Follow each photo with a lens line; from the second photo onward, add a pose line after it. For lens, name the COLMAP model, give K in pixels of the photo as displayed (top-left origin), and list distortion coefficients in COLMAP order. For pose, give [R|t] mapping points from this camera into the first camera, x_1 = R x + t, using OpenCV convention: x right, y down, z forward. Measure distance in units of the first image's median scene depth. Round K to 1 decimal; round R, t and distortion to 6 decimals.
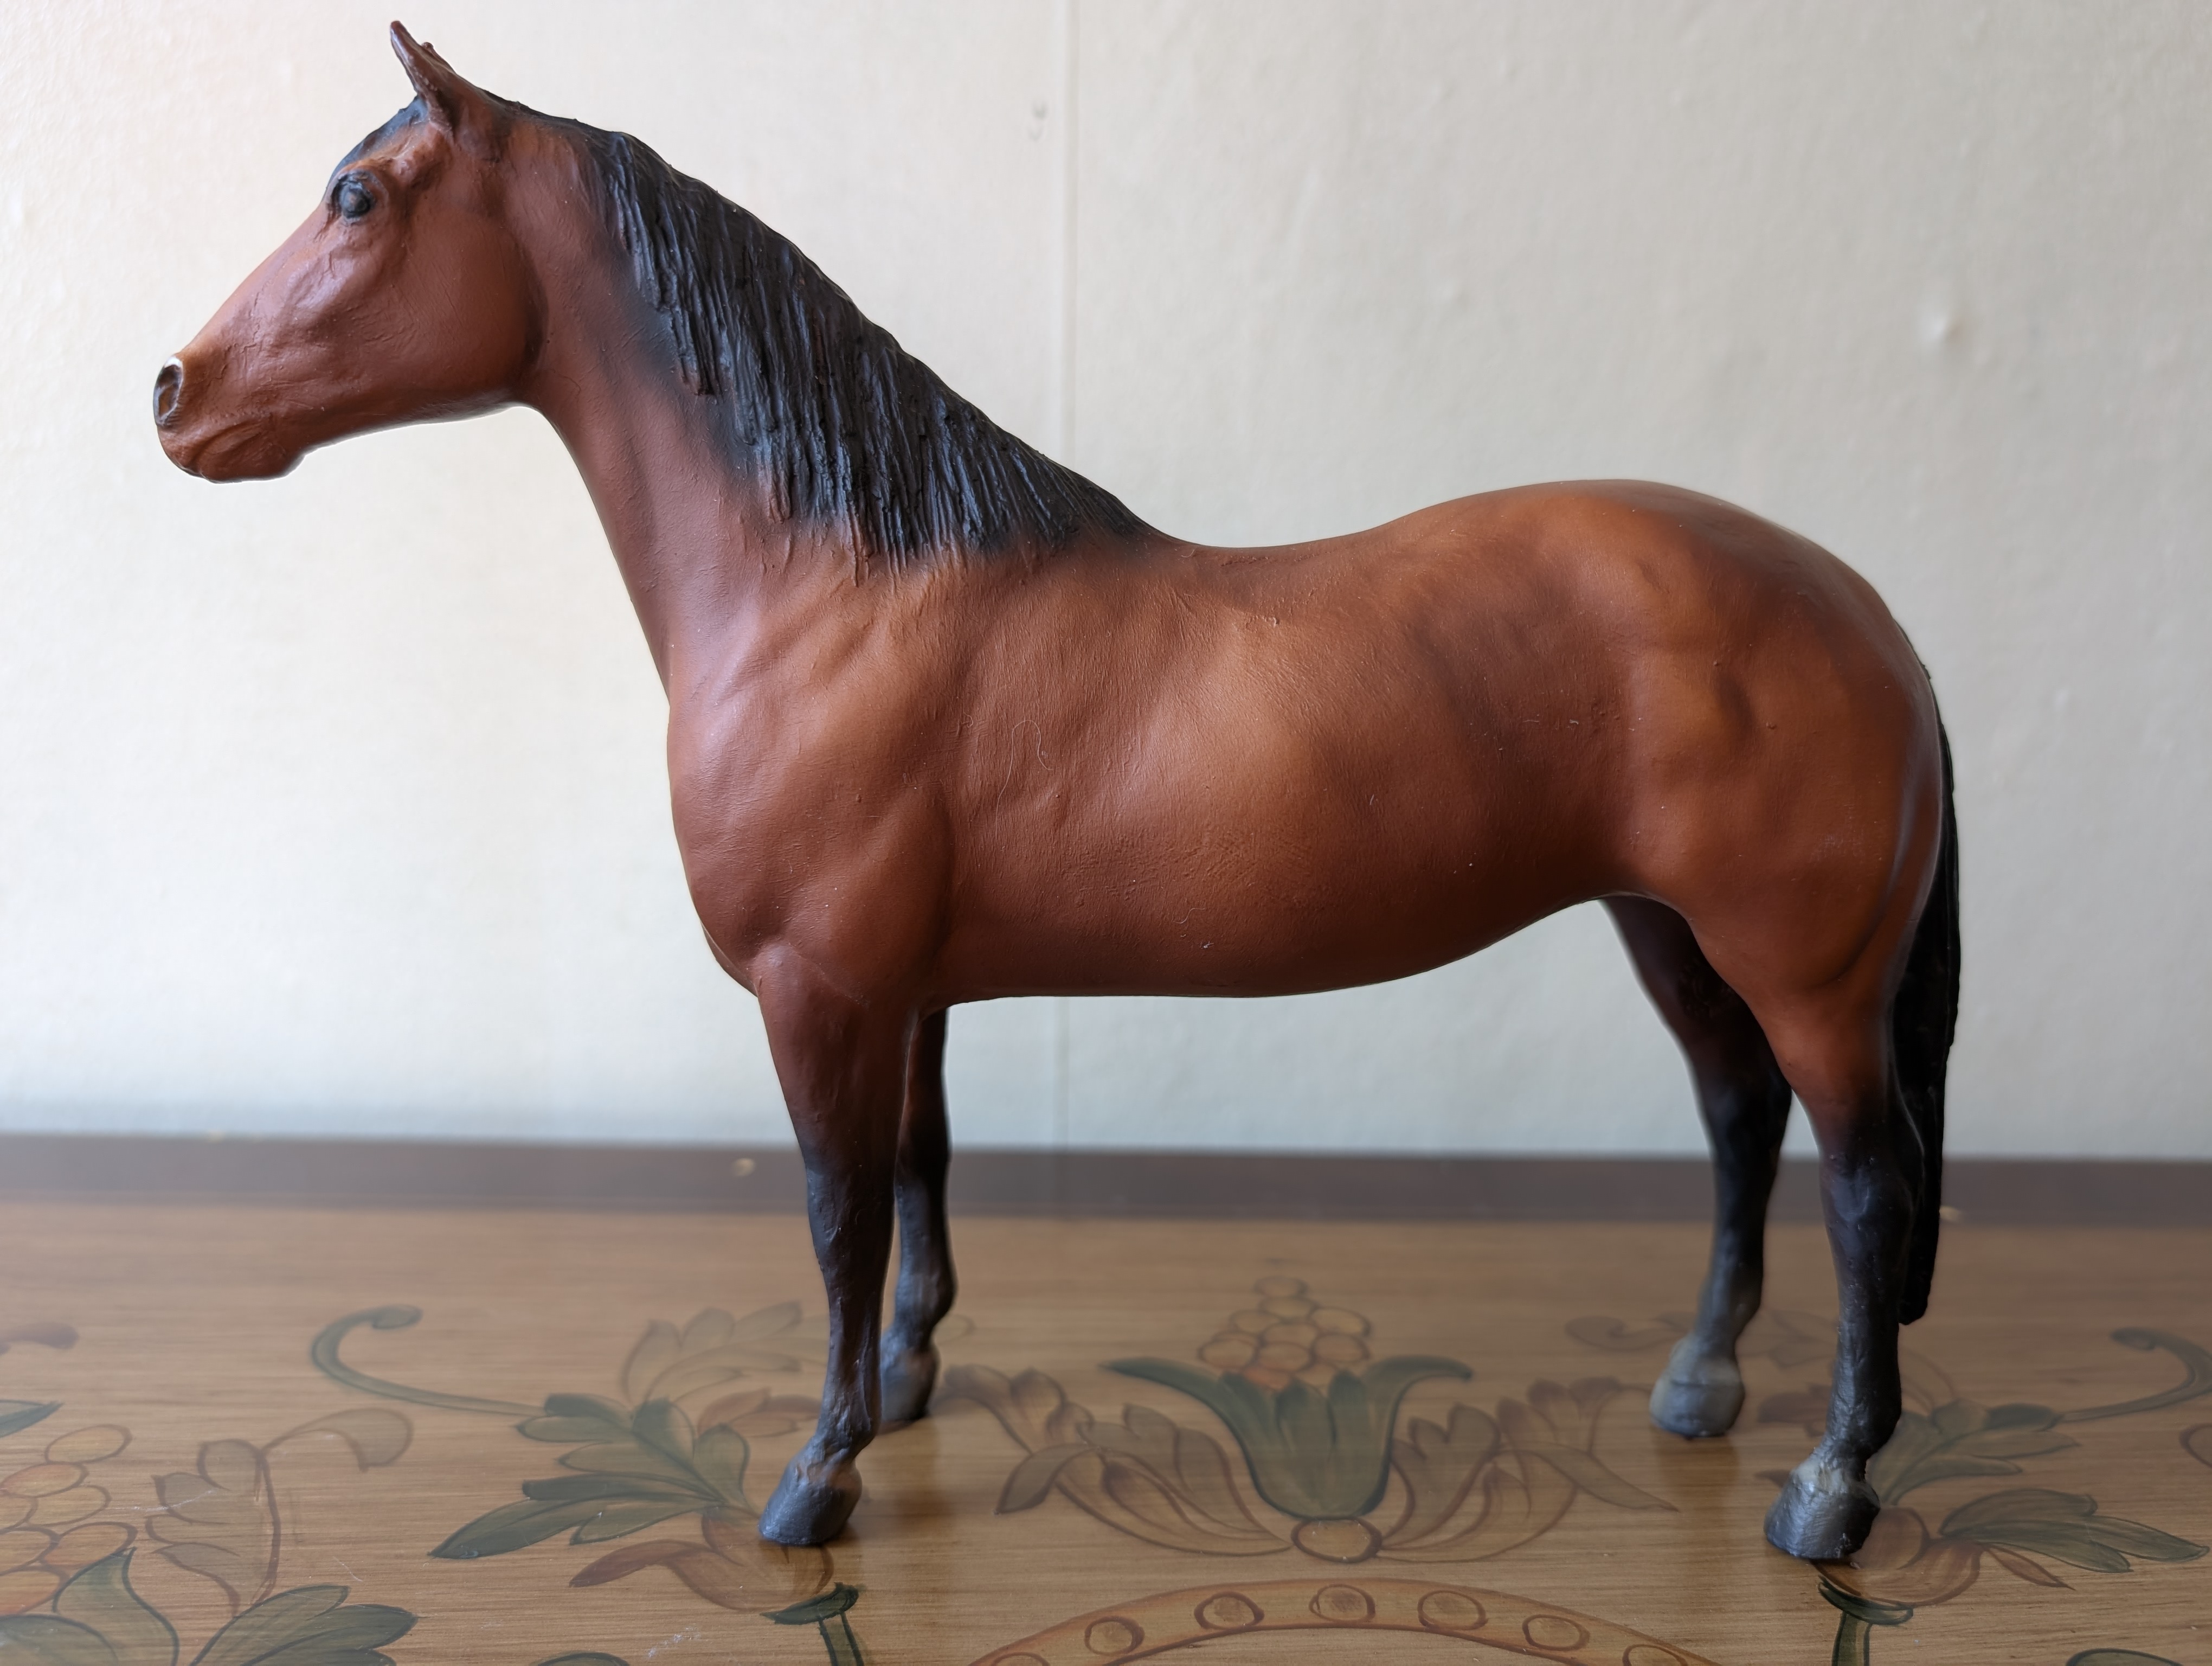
lens RADIAL K [[1569.6, 0, 1075.4], [0, 1569.6, 821.0], [0, 0, 1]] dist [-0.028437, 0.003925]
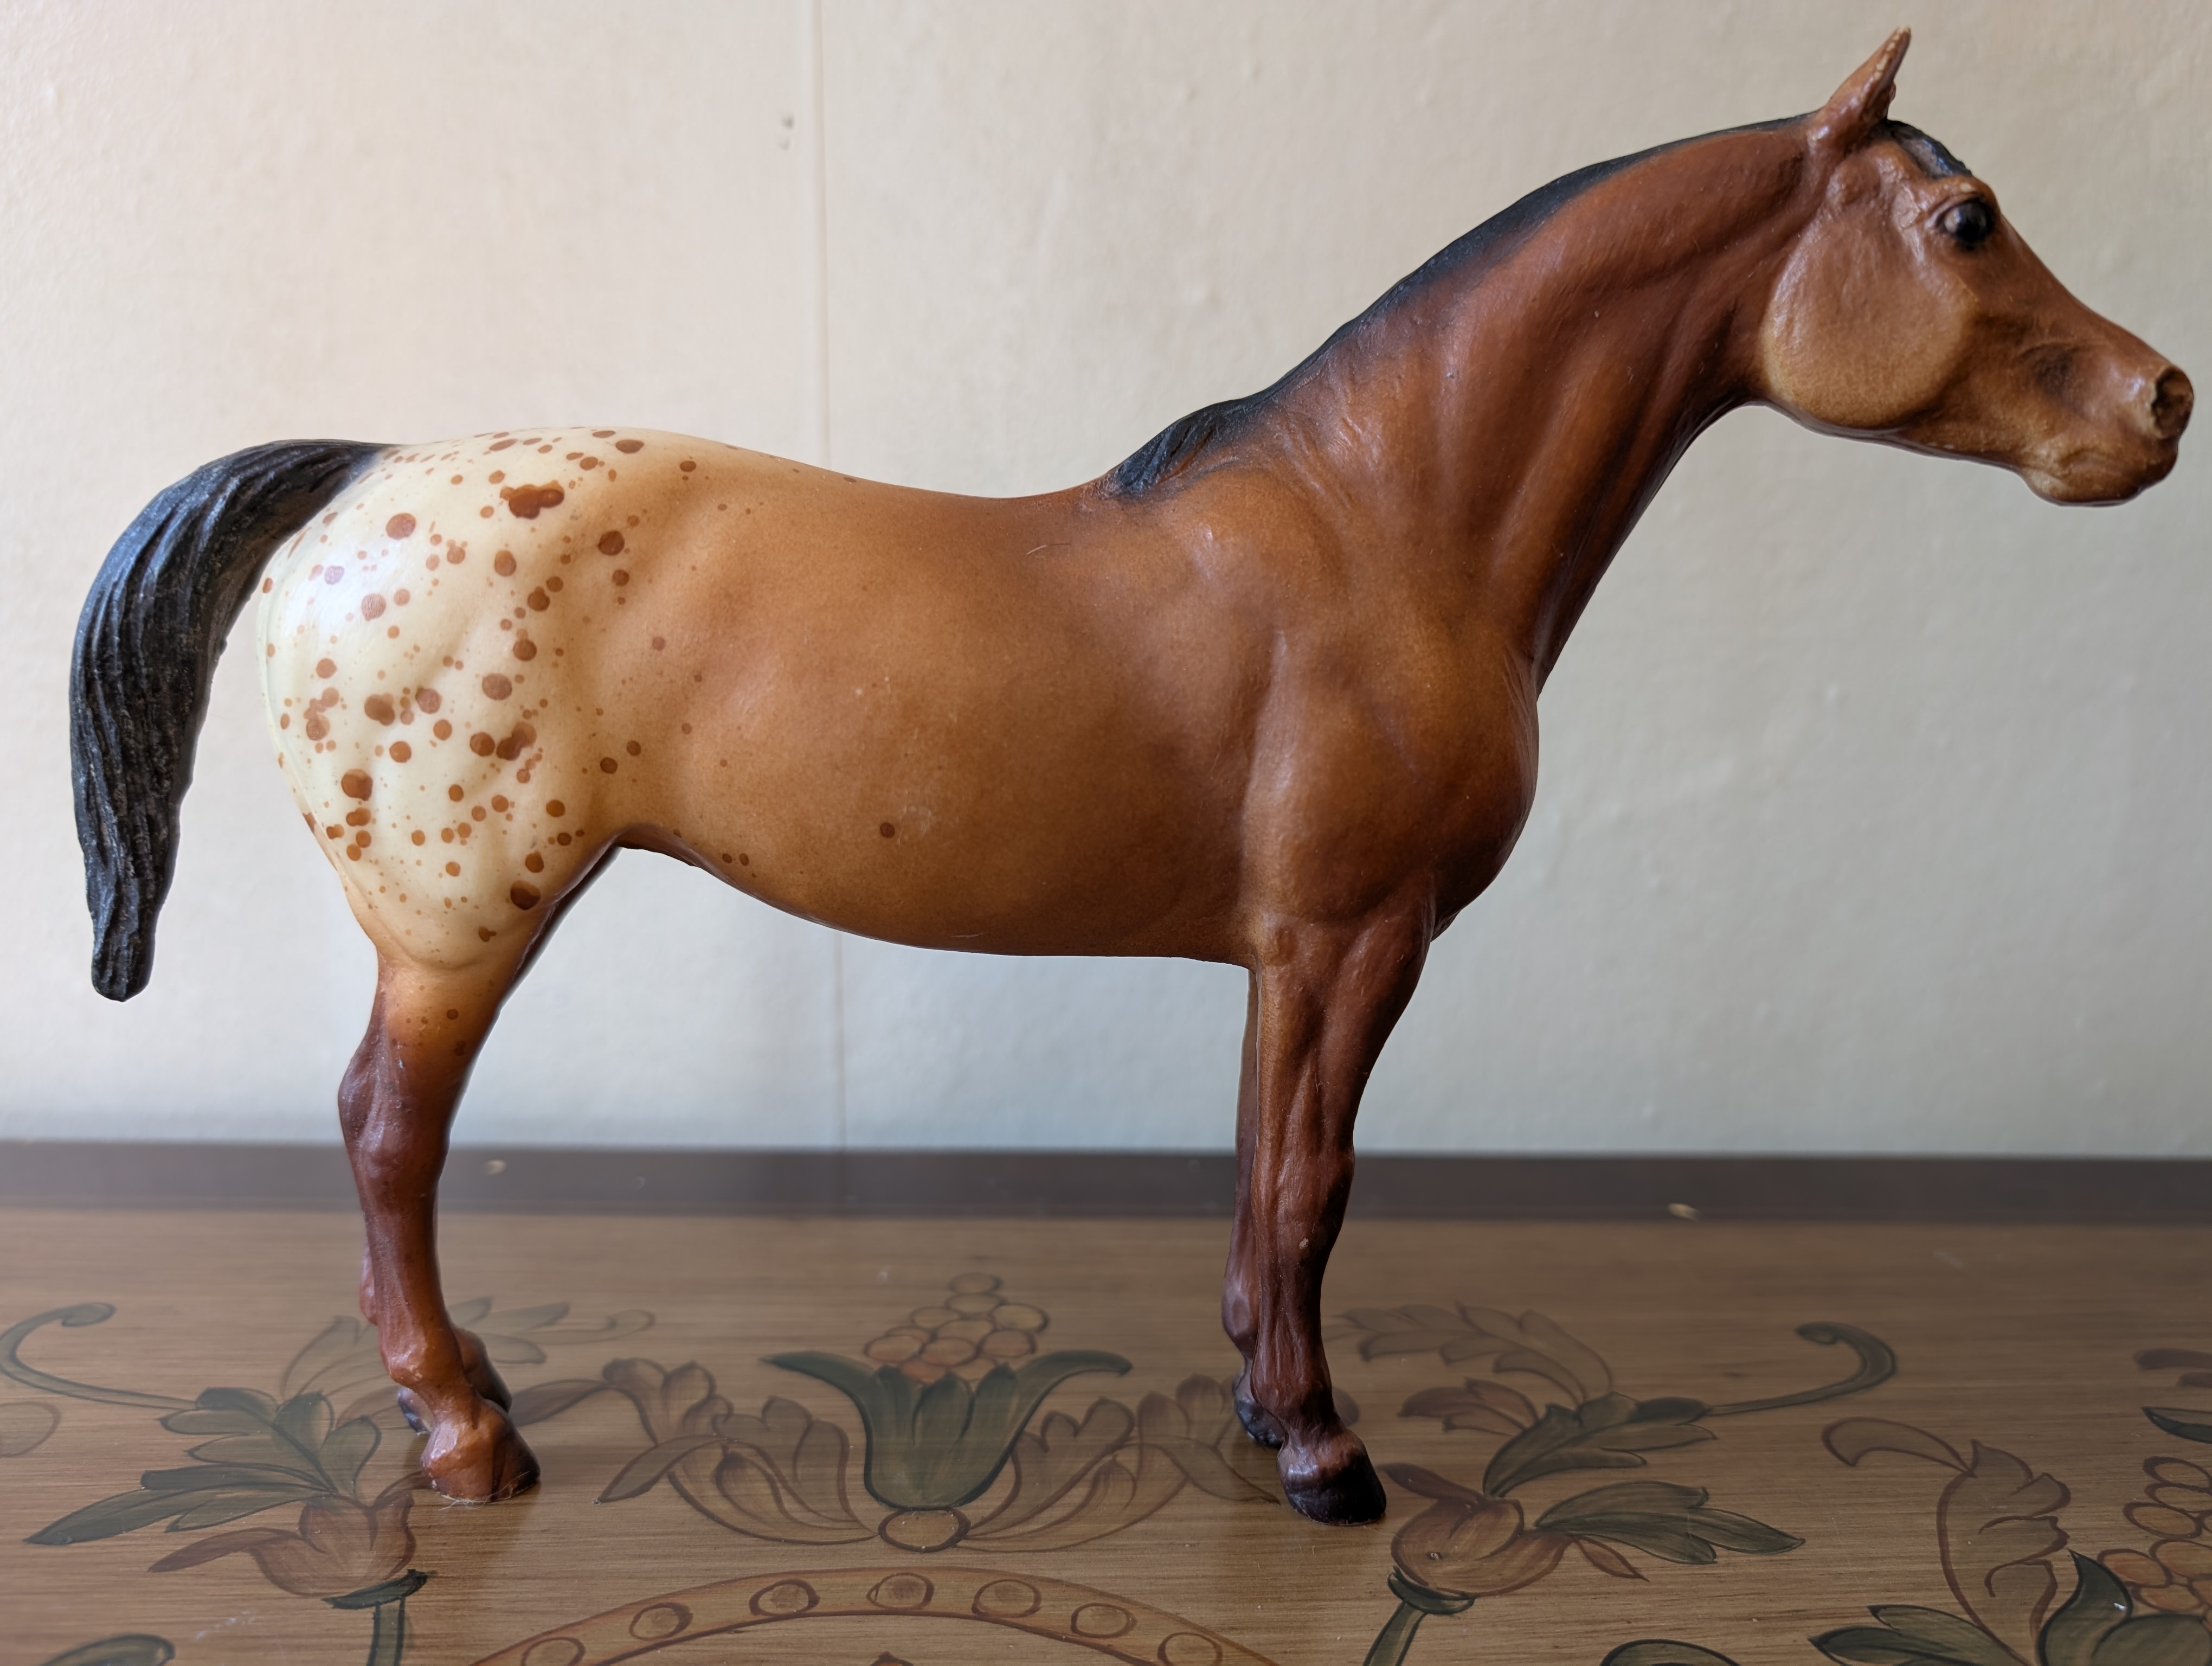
lens RADIAL K [[1569.6, 0, 1111.8], [0, 1569.6, 832.8], [0, 0, 1]] dist [-0.028437, 0.003925]
pose [[0.999922, -0.008066, -0.009525, 0.290634], [0.008055, 0.999967, -0.001213, 0.012718], [0.009534, 0.001136, 0.999954, -0.006954]]
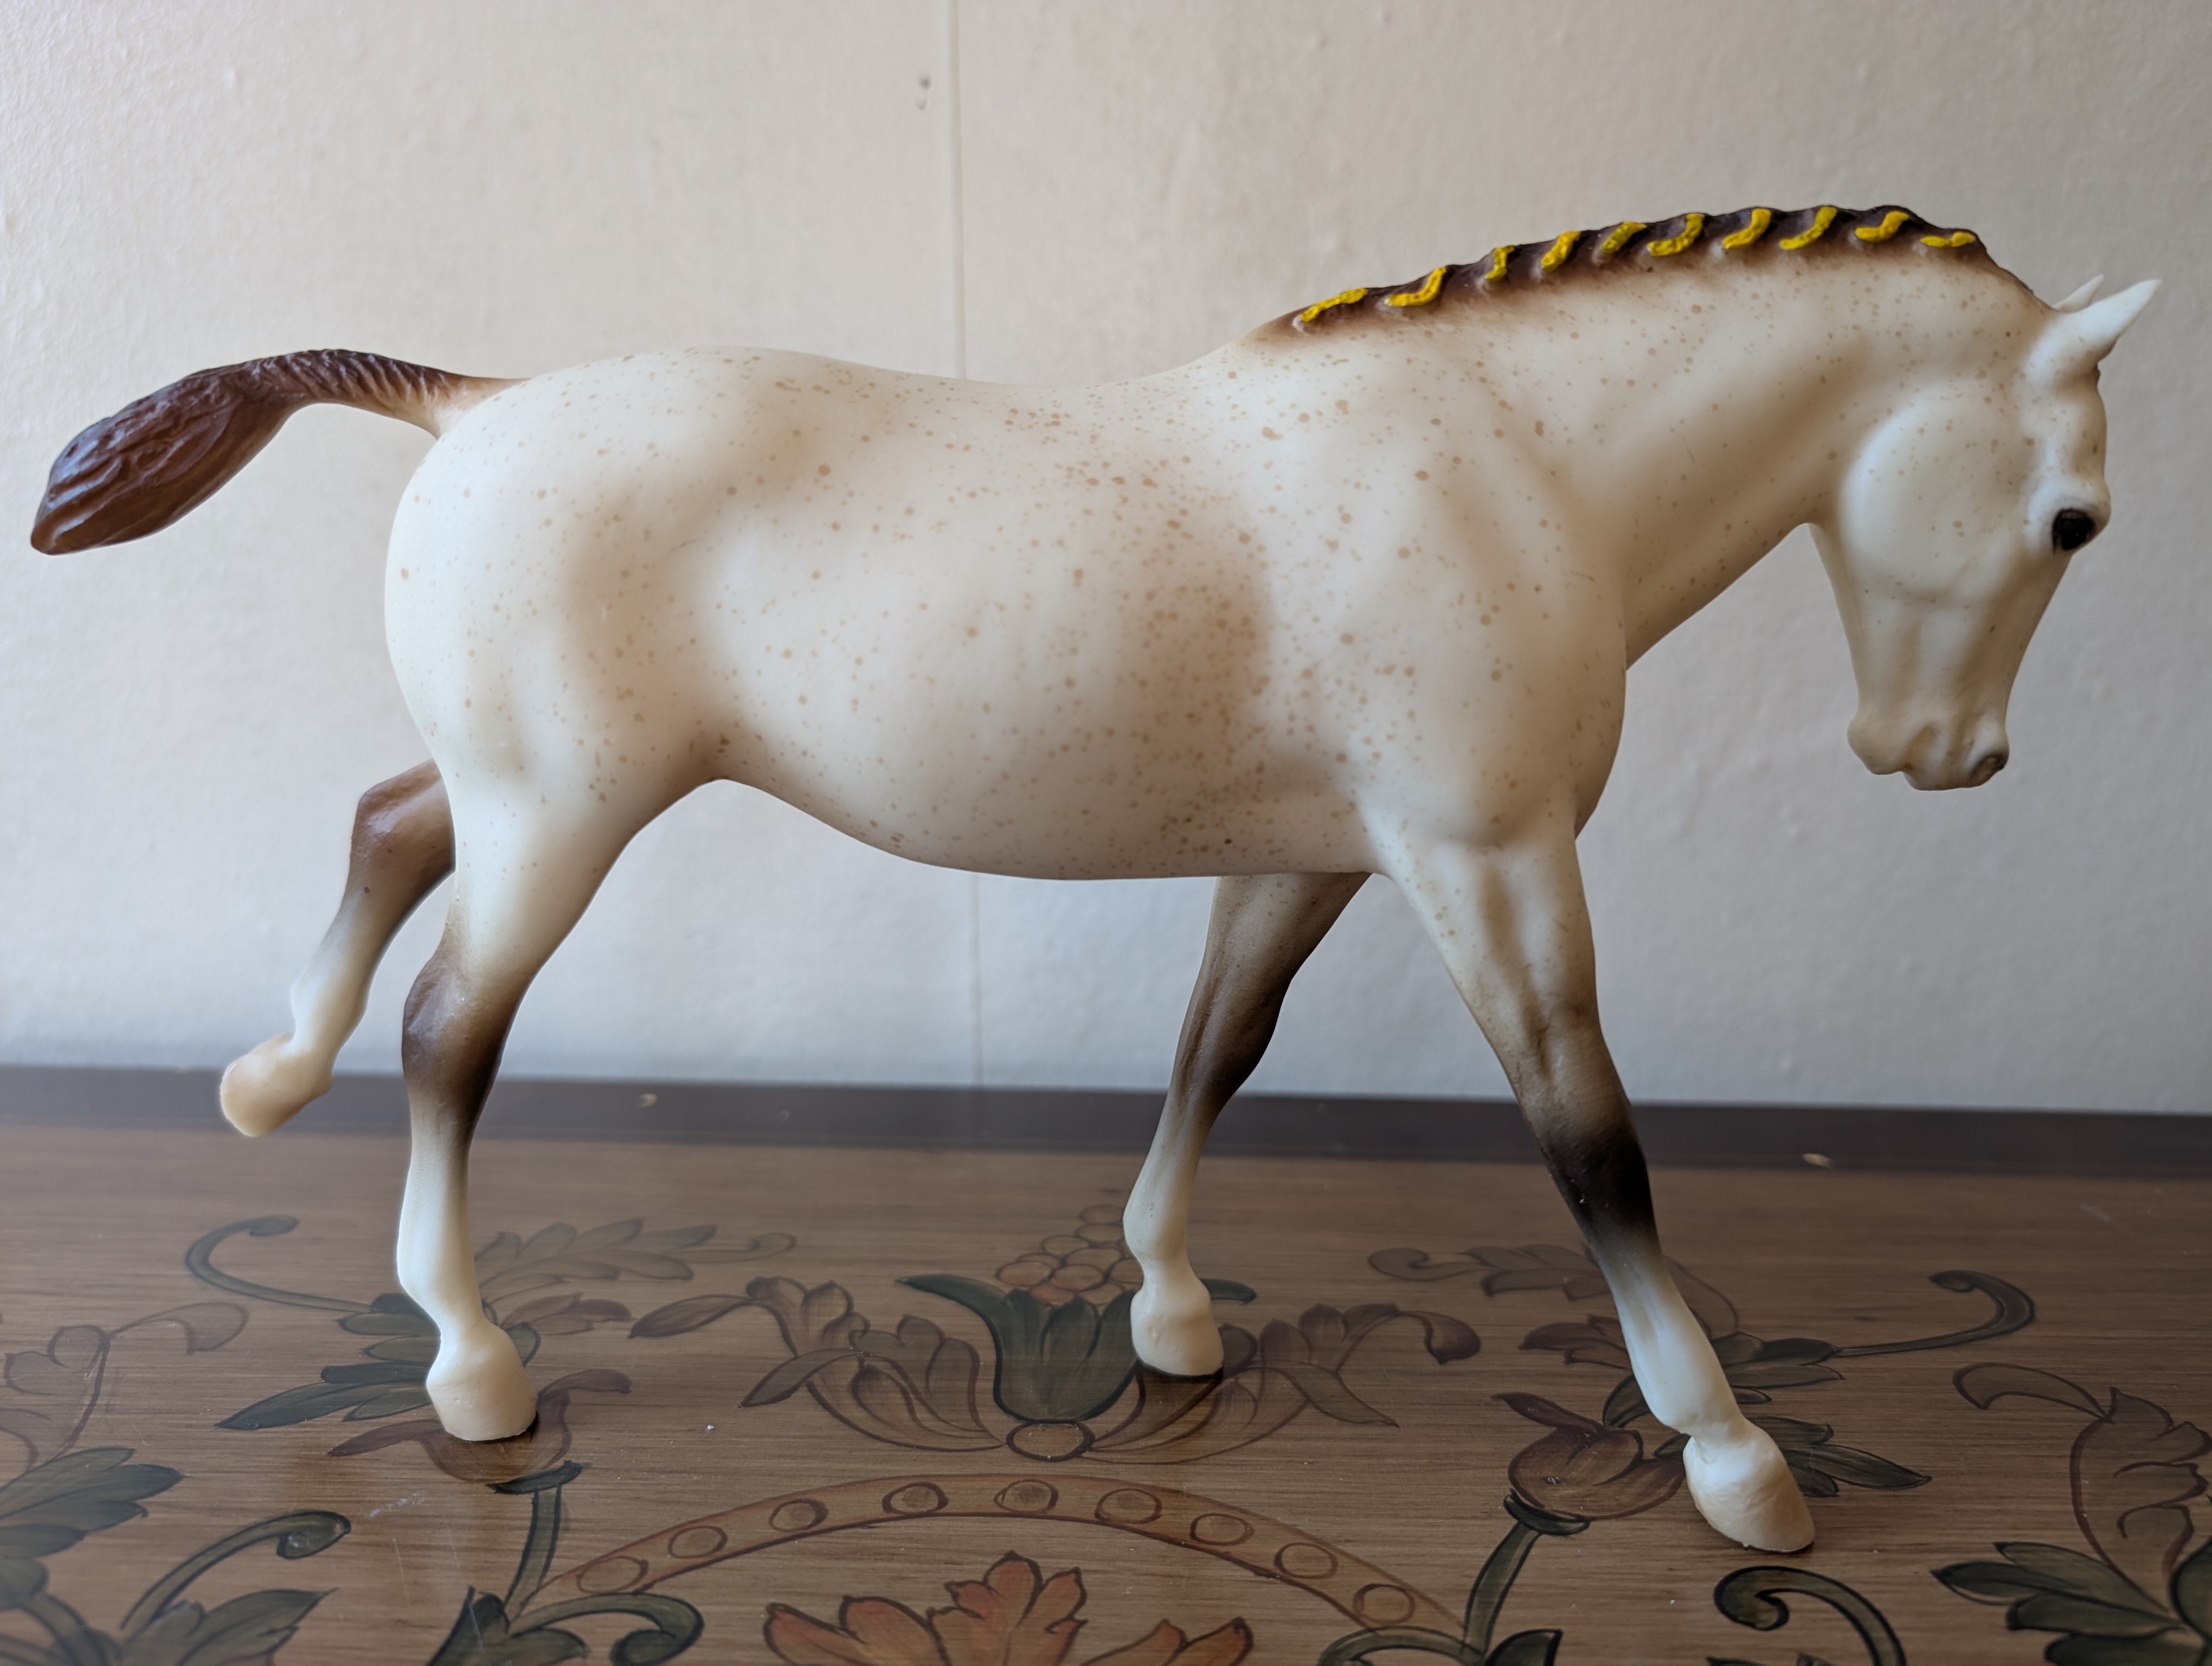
lens RADIAL K [[1569.6, 0, 1138.4], [0, 1569.6, 830.3], [0, 0, 1]] dist [-0.028437, 0.003925]
pose [[0.996396, -0.005481, -0.084652, 0.304640], [0.006651, 0.999886, 0.013546, 0.038939], [0.084568, -0.014060, 0.996318, -0.026962]]
